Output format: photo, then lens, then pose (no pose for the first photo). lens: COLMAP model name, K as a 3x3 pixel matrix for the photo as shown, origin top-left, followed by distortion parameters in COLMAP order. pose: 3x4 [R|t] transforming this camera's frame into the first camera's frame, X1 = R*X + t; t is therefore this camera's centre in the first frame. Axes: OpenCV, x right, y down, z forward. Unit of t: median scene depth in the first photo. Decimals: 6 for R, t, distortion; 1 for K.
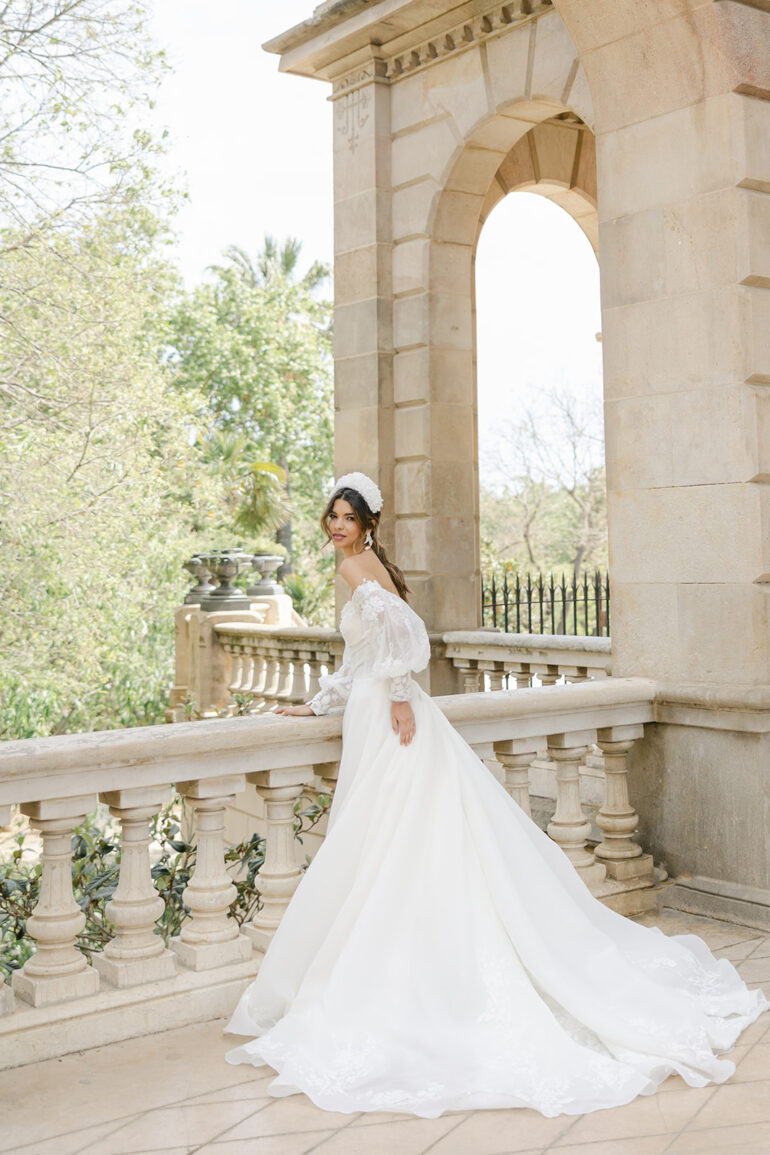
lens RADIAL K [[1481.8, 0, 386.0], [0, 1481.8, 574.9], [0, 0, 1]] dist [0.020386, 0.000000]
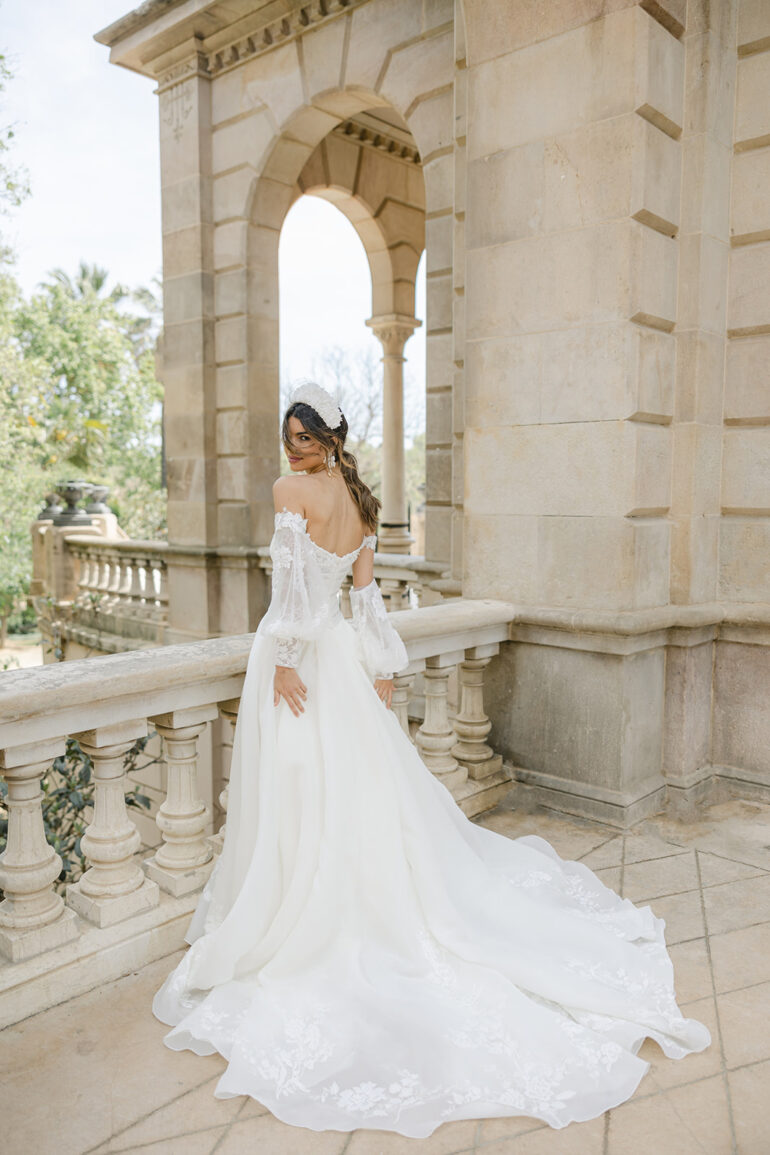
lens RADIAL K [[899.1, 0, 388.9], [0, 899.1, 661.6], [0, 0, 1]] dist [-0.001022, 0.007897]
pose [[0.971872, -0.021243, 0.234549, -0.065885], [-0.019626, 0.985154, 0.170546, 0.000765], [-0.234690, -0.170352, 0.957027, 0.361522]]
